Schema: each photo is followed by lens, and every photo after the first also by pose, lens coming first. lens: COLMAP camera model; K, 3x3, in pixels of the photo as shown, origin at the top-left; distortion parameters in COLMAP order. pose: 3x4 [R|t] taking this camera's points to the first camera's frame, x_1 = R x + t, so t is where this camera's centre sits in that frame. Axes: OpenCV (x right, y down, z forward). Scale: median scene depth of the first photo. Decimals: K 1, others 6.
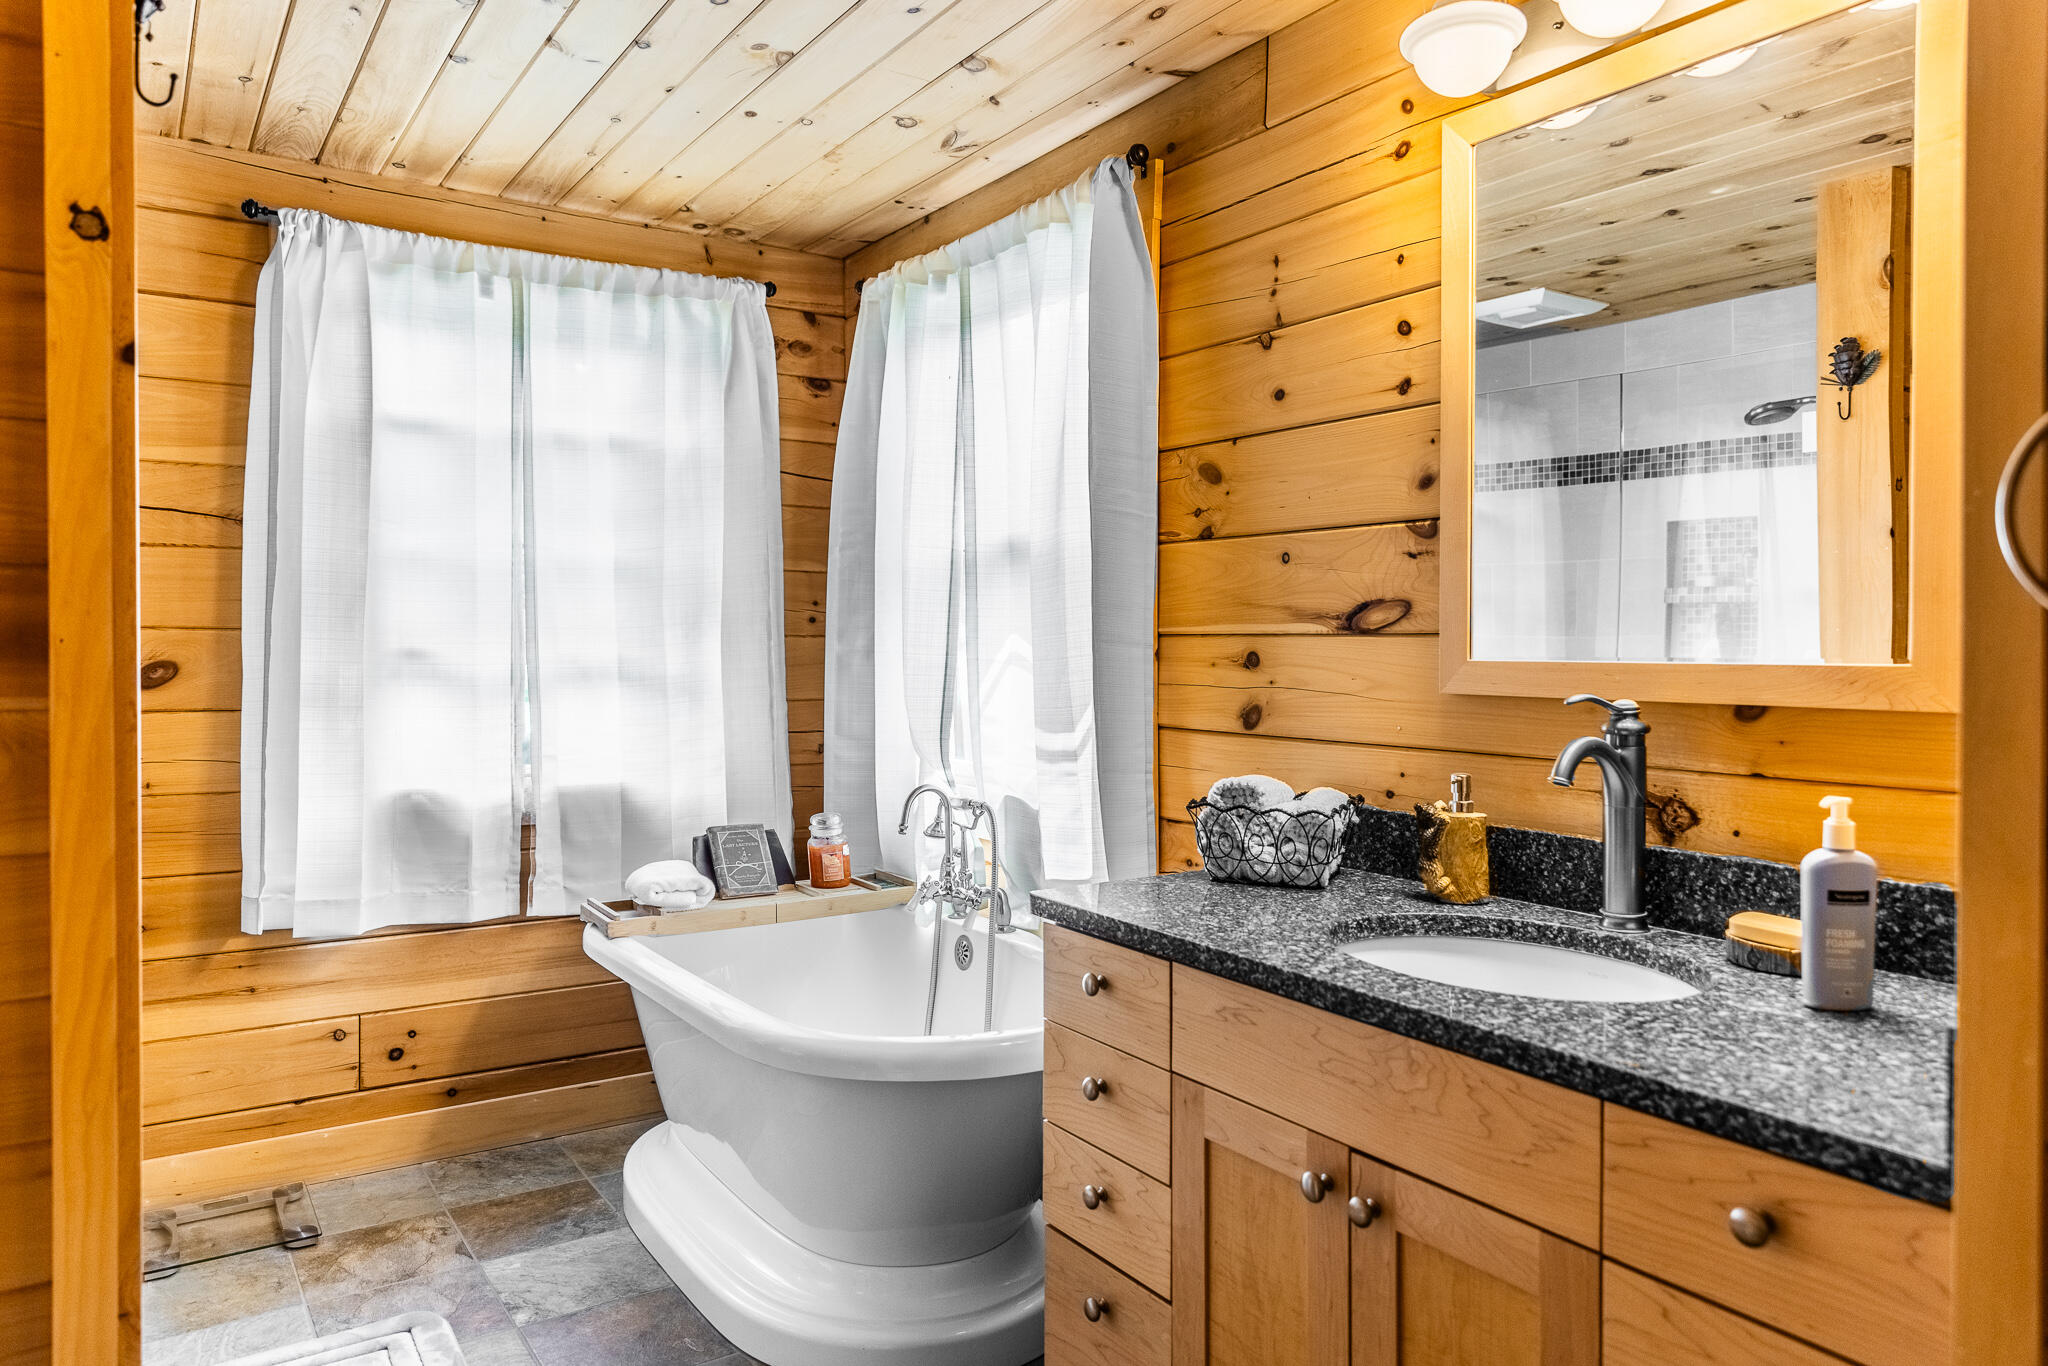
lens RADIAL K [[1390.9, 0, 1024.2], [0, 1390.9, 674.9], [0, 0, 1]] dist [0.009781, -0.004639]
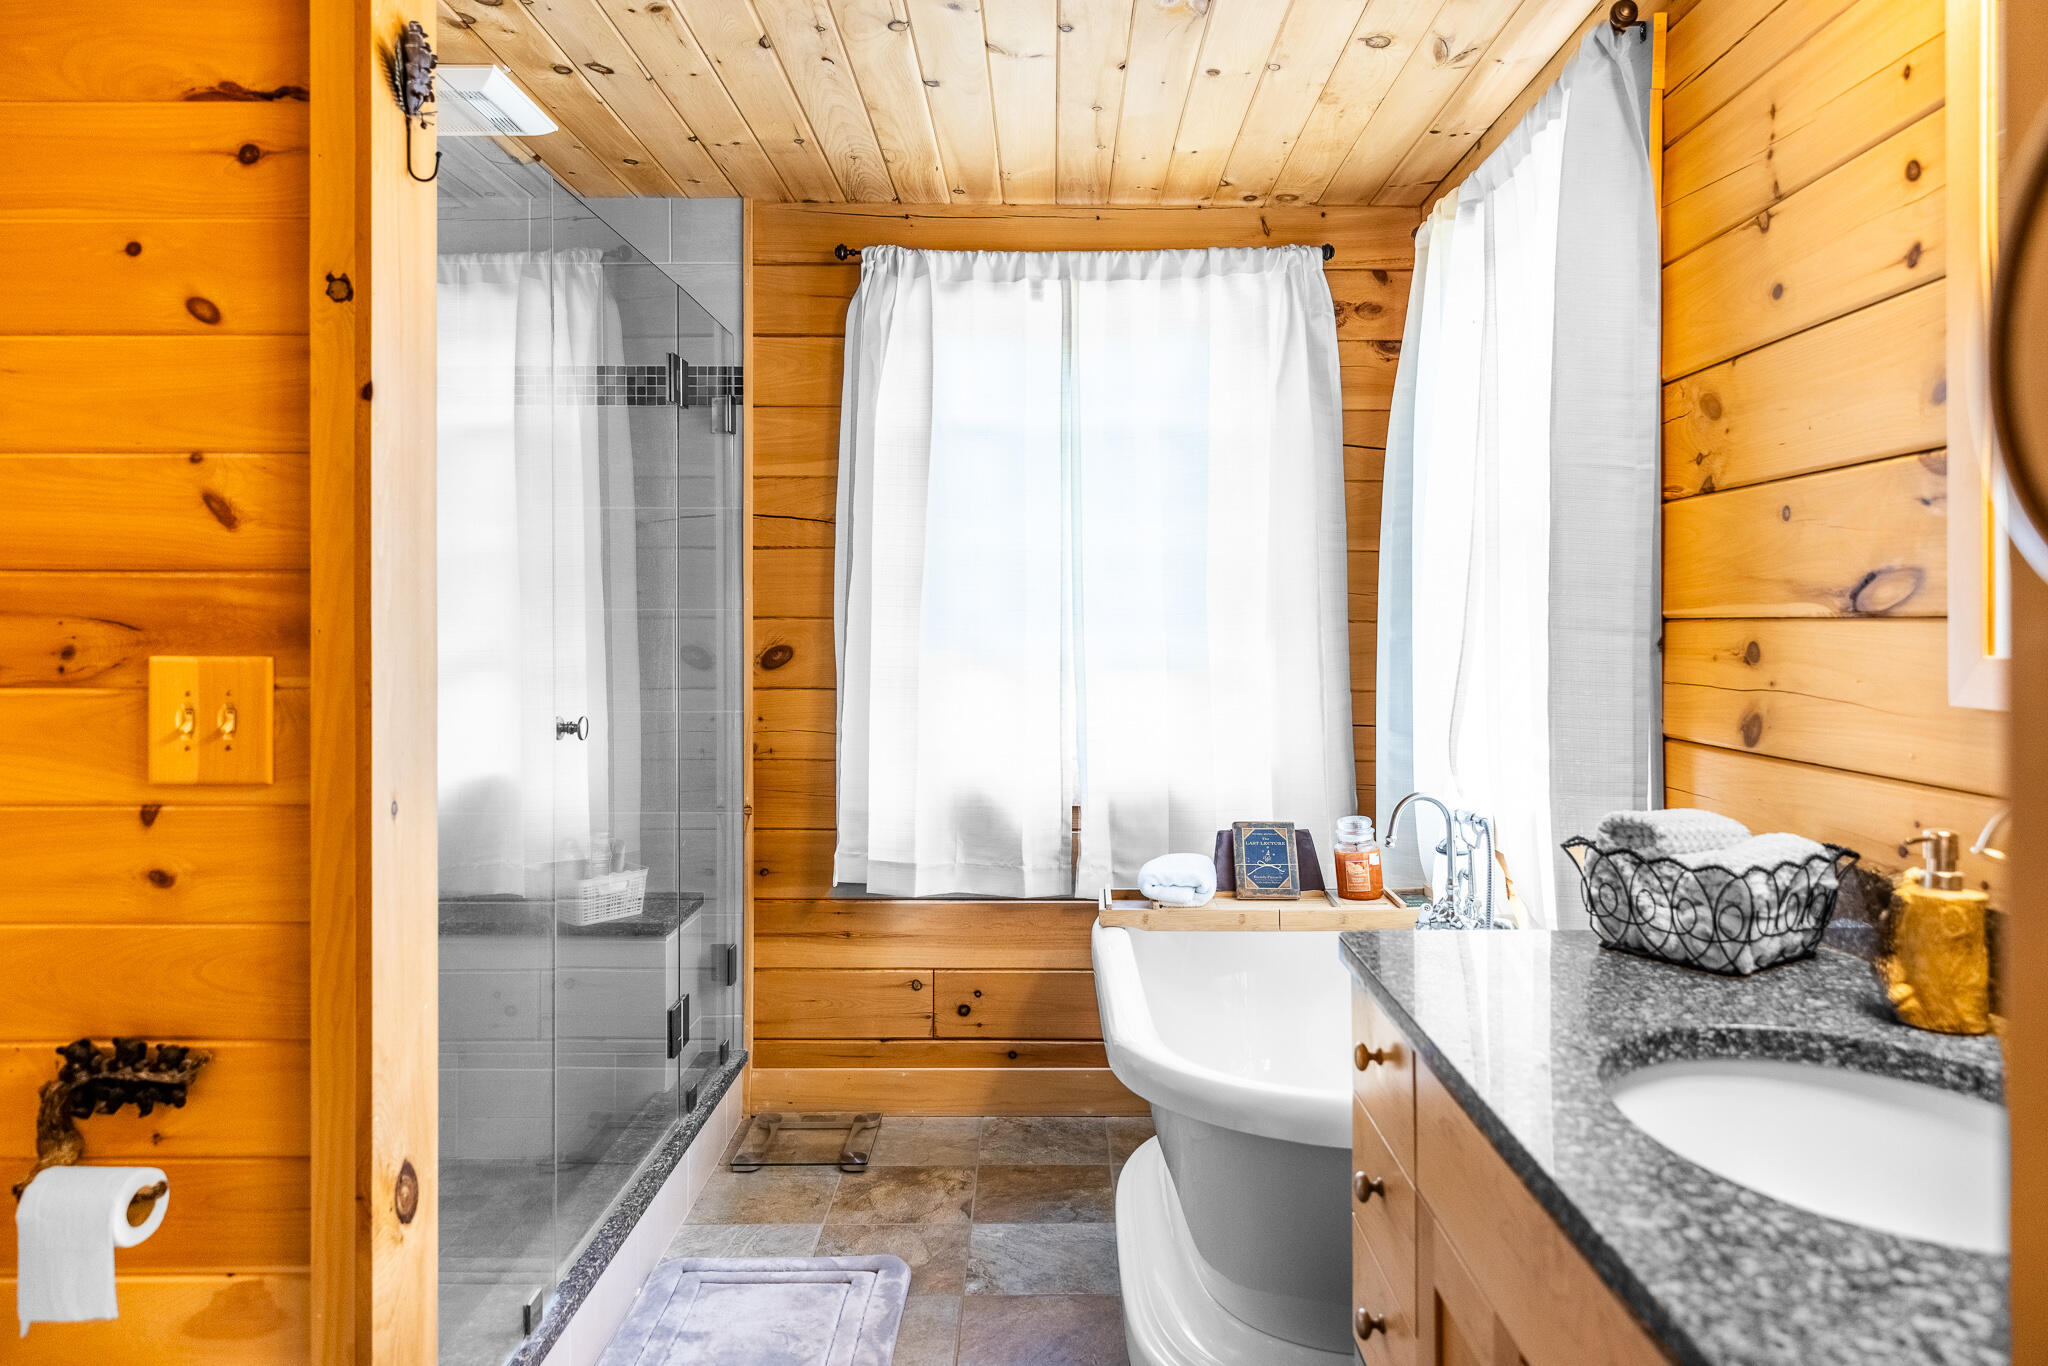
lens RADIAL K [[1392.5, 0, 1029.0], [0, 1392.5, 632.7], [0, 0, 1]] dist [0.006717, -0.005898]
pose [[0.830459, 0.000412, -0.557080, 0.210938], [-0.010960, 0.999818, -0.015598, -0.004677], [0.556973, 0.019059, 0.830312, 0.138507]]
